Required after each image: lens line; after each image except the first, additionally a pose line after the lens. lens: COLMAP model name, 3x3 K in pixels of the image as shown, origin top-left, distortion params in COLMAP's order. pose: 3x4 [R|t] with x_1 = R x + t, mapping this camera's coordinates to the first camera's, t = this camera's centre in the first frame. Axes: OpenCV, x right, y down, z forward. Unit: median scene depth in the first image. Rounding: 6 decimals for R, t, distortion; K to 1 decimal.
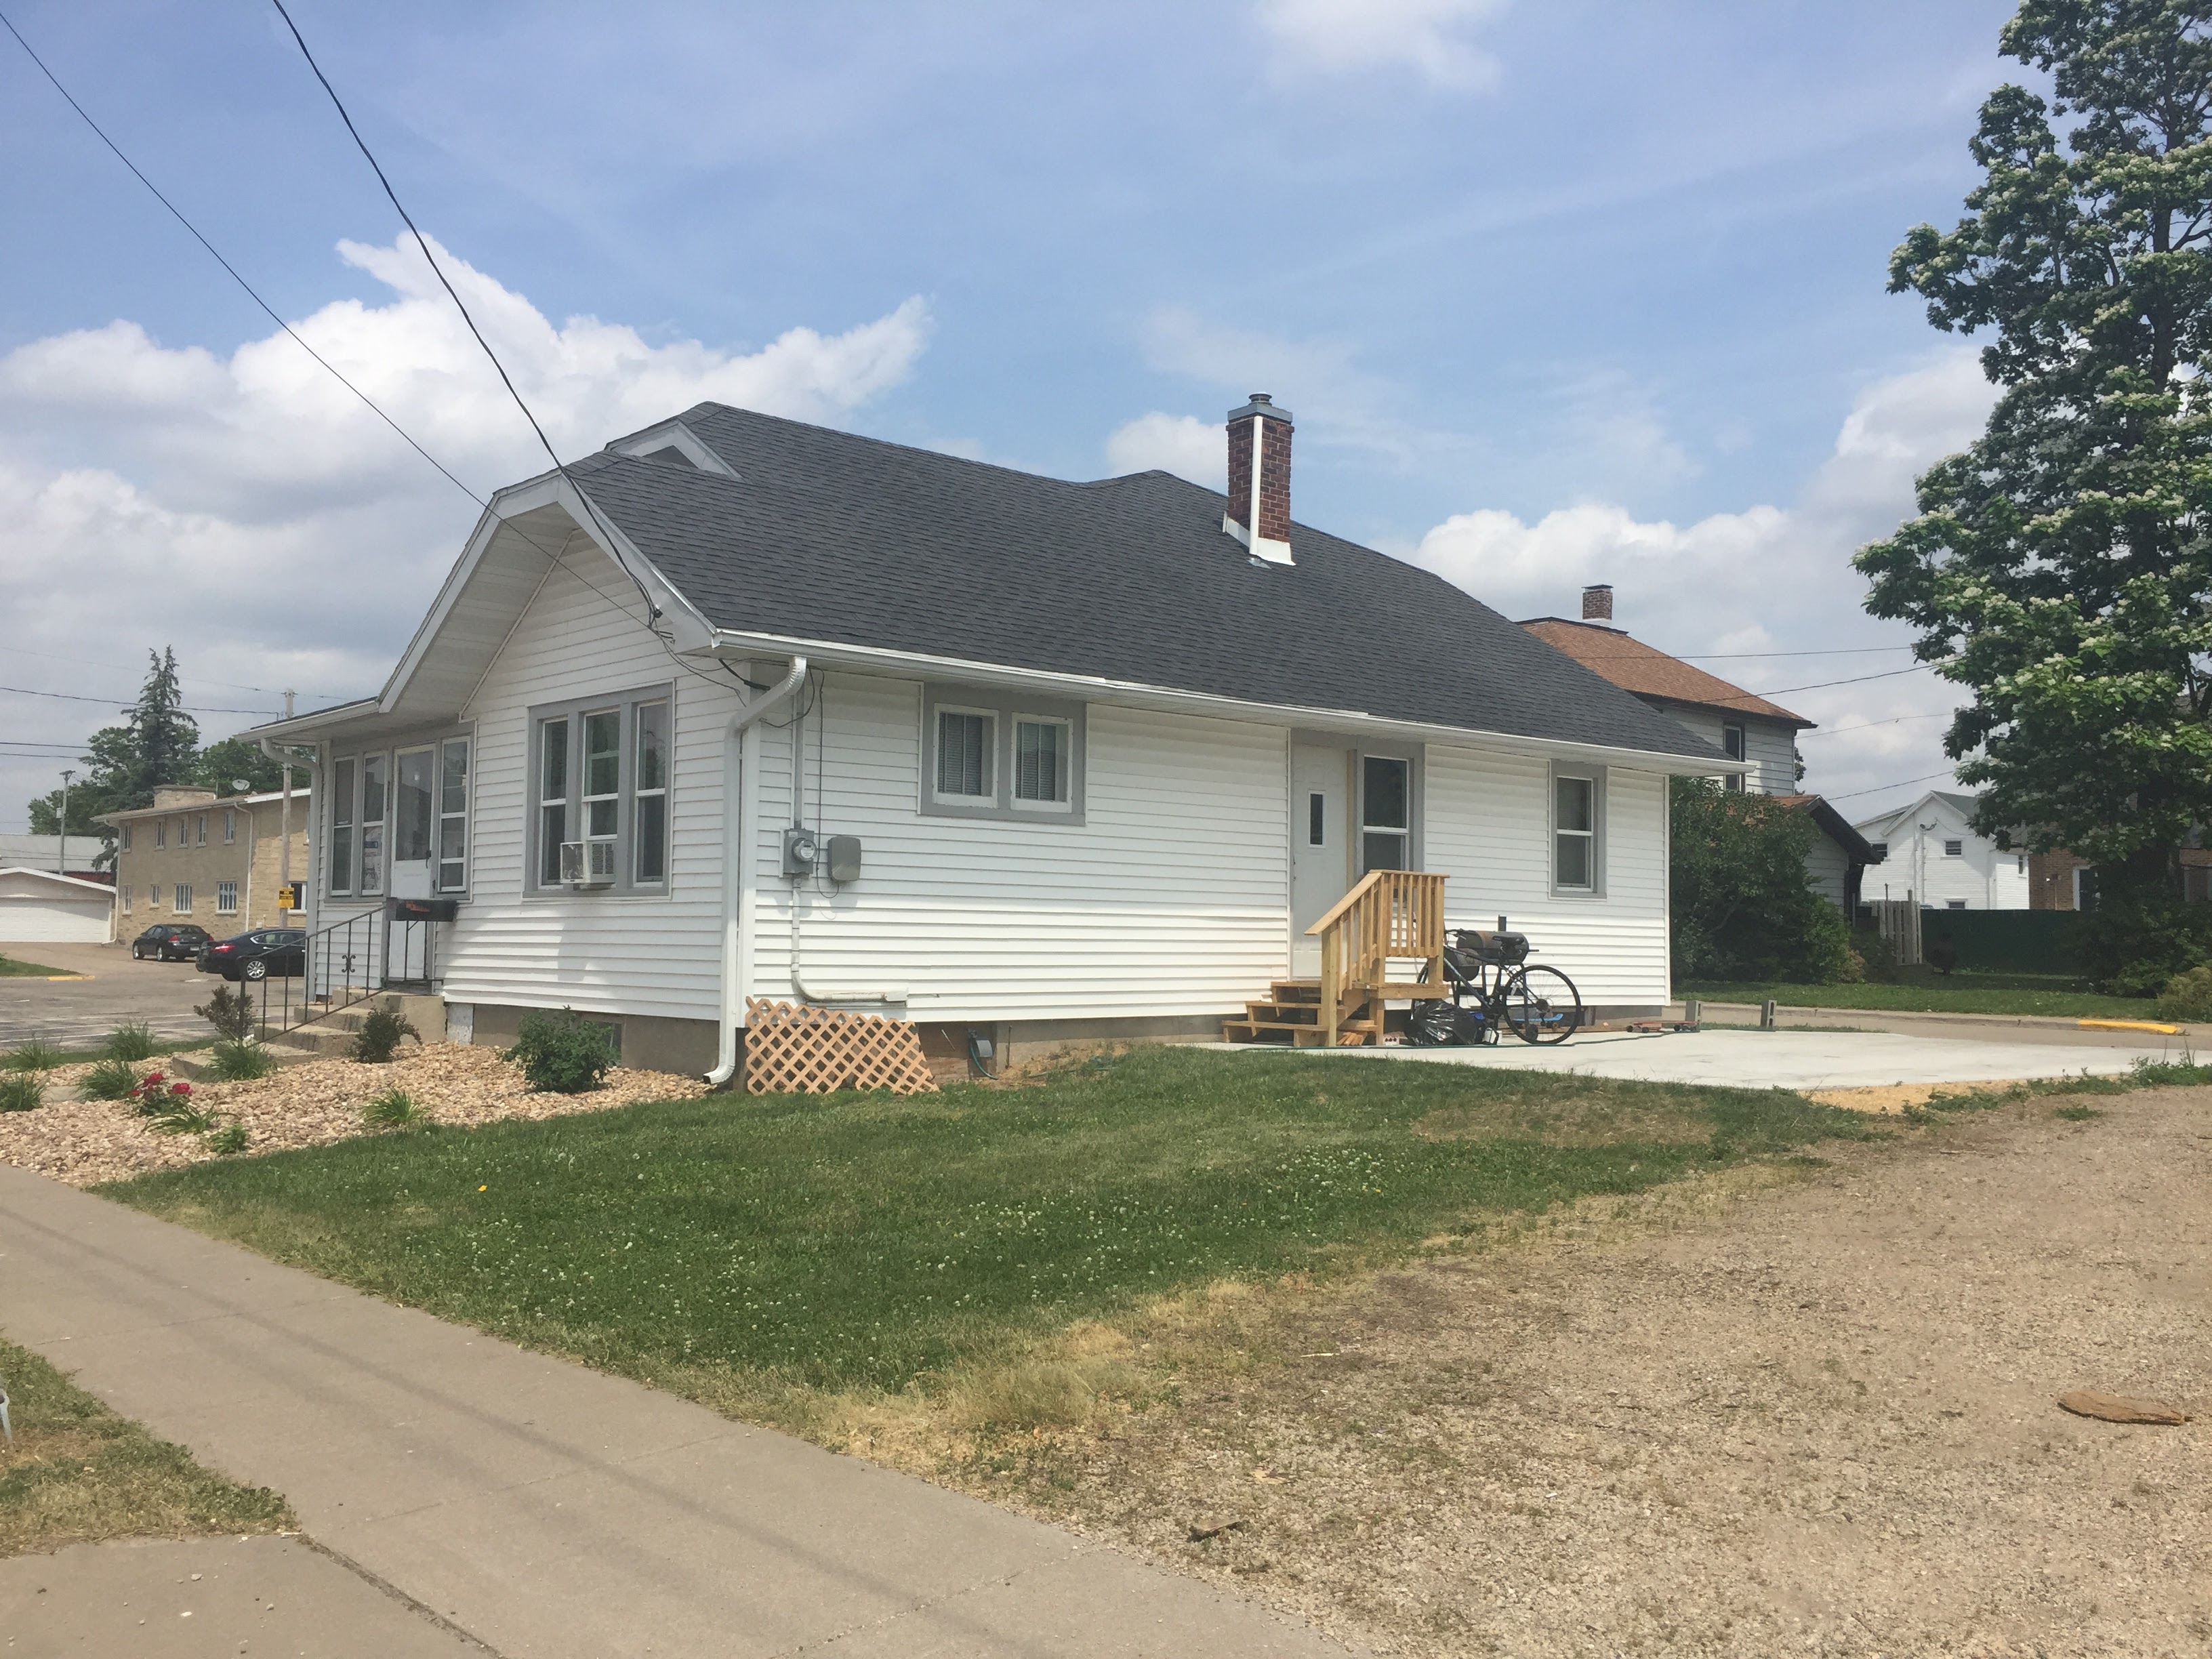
lens RADIAL K [[1896.0, 0, 1127.8], [0, 1896.0, 866.5], [0, 0, 1]] dist [0.023644, 0.003973]
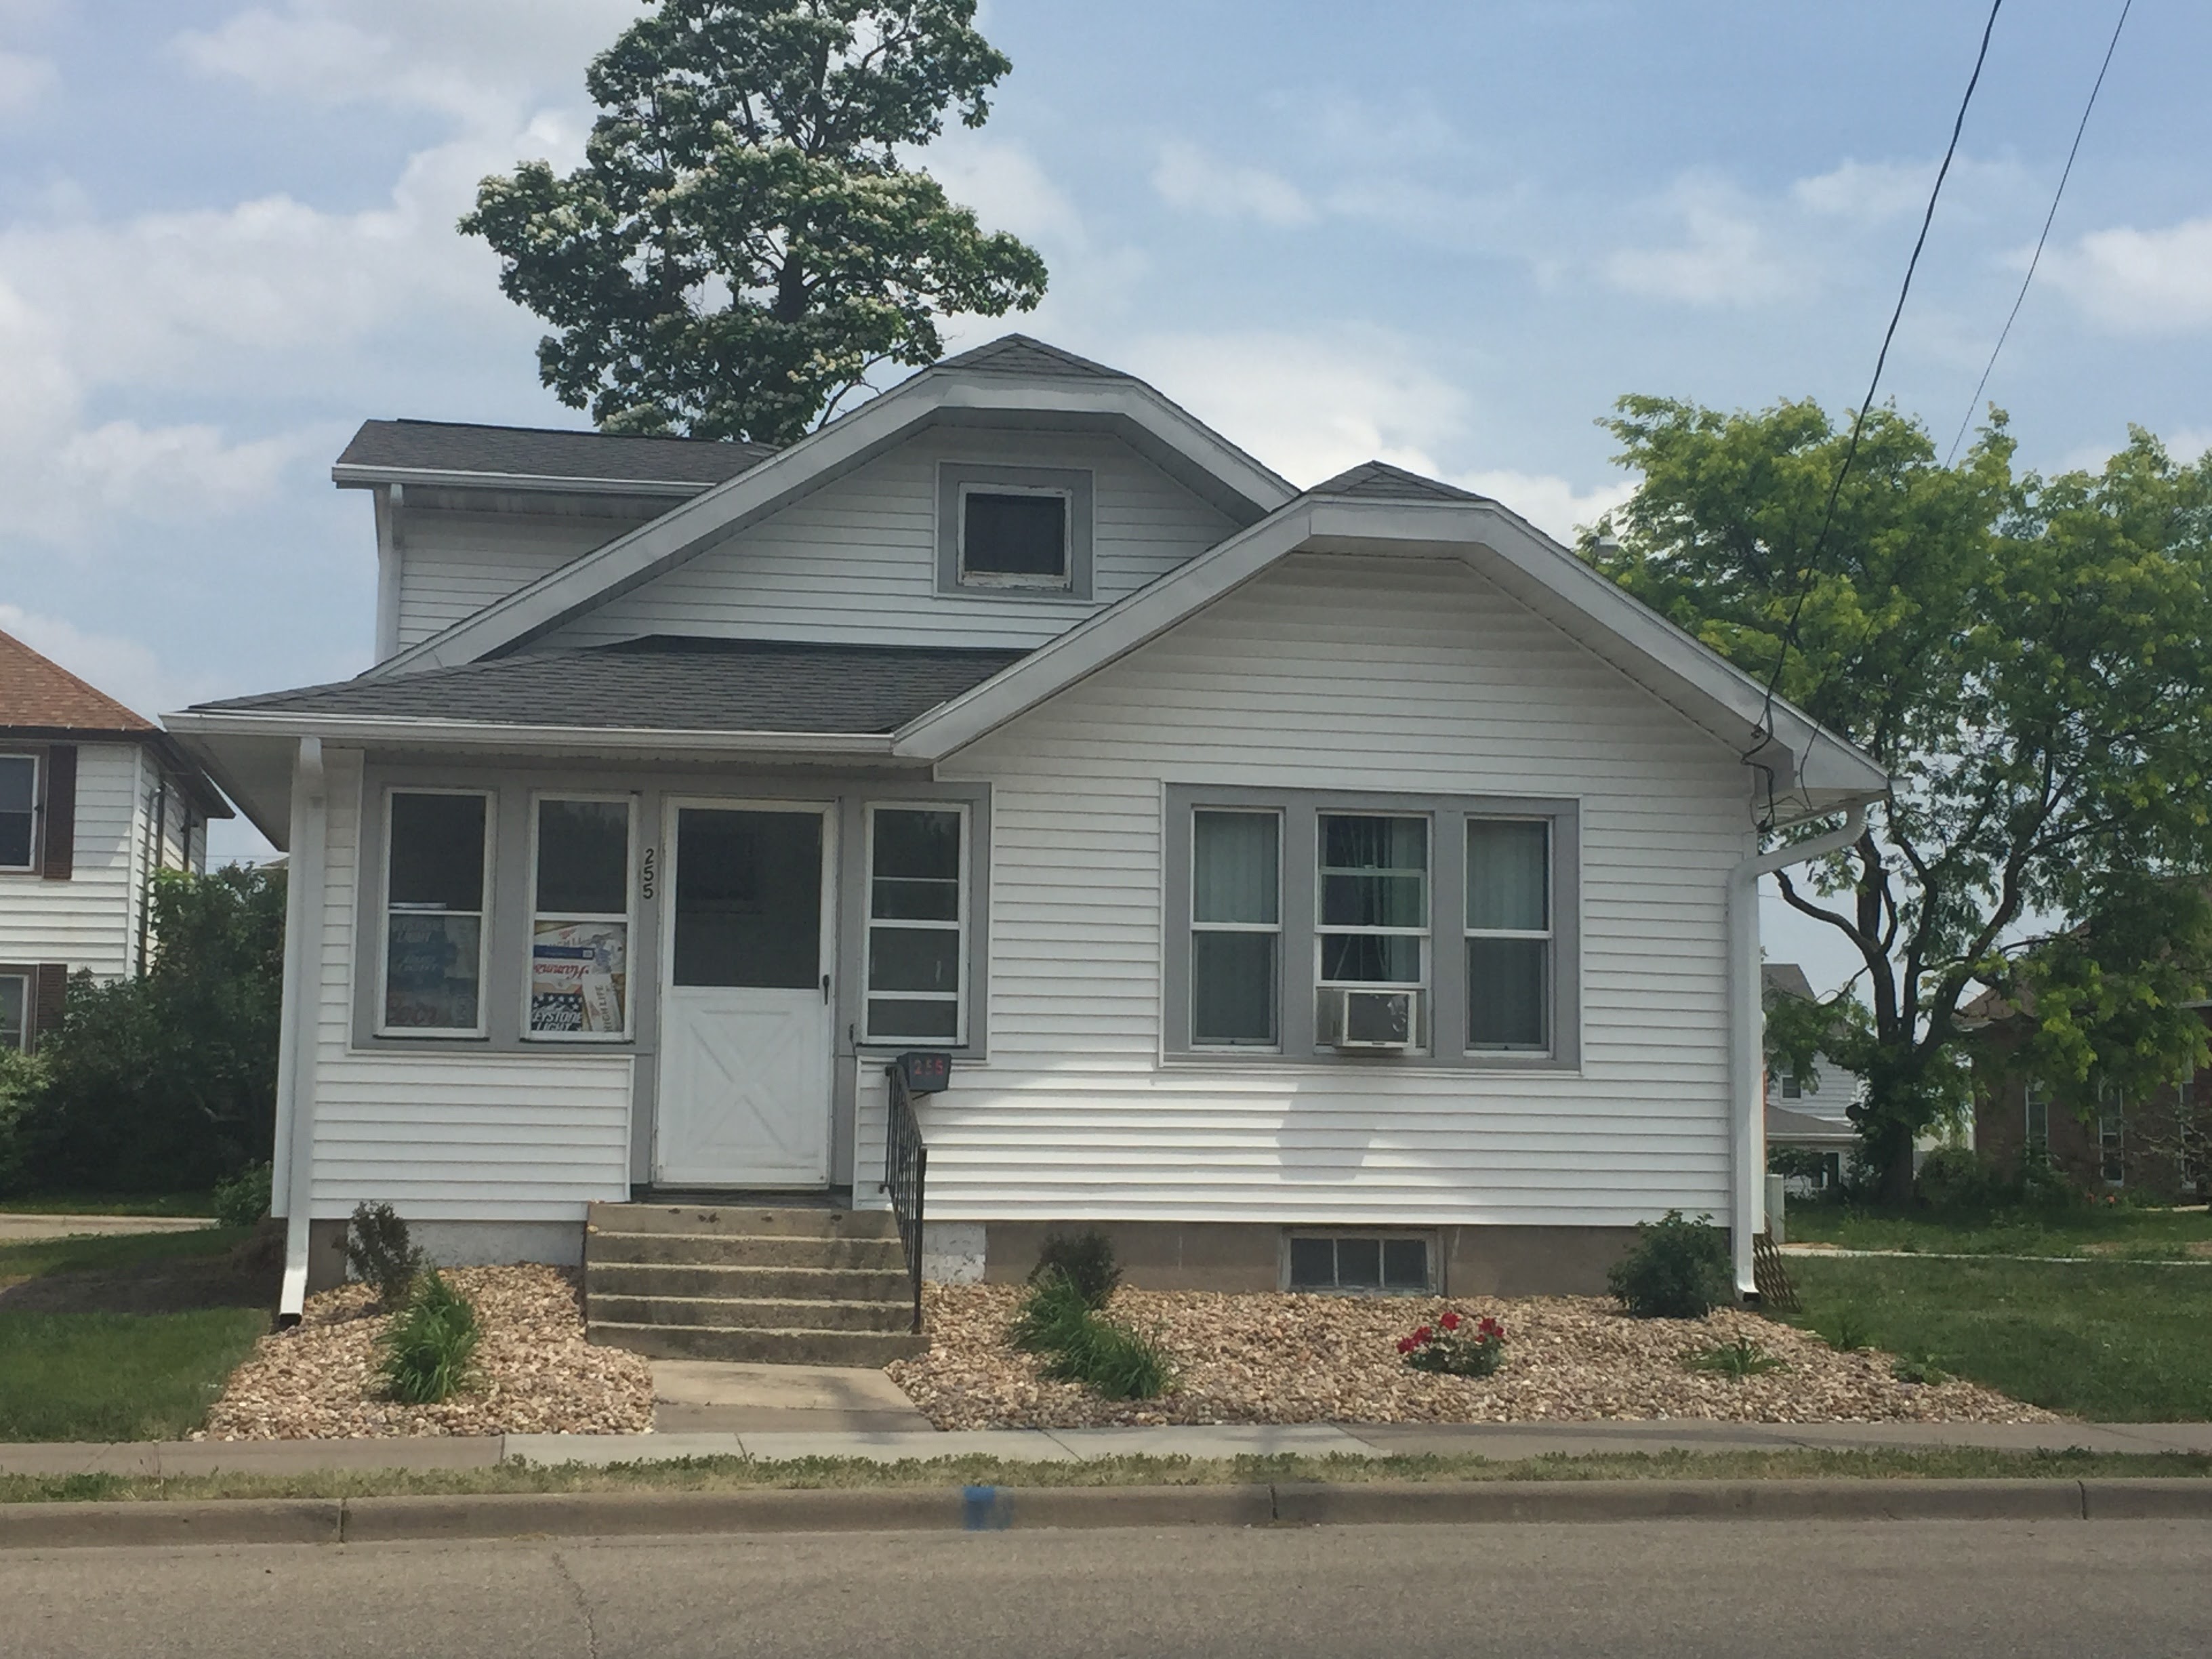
lens RADIAL K [[3113.3, 0, 1106.0], [0, 3113.3, 829.5], [0, 0, 1]] dist [0.061697, 0.022613]
pose [[0.558098, 0.085057, 0.825404, -1.302518], [-0.039627, 0.996329, -0.075877, 0.019730], [-0.828828, 0.009638, 0.559420, 0.402233]]
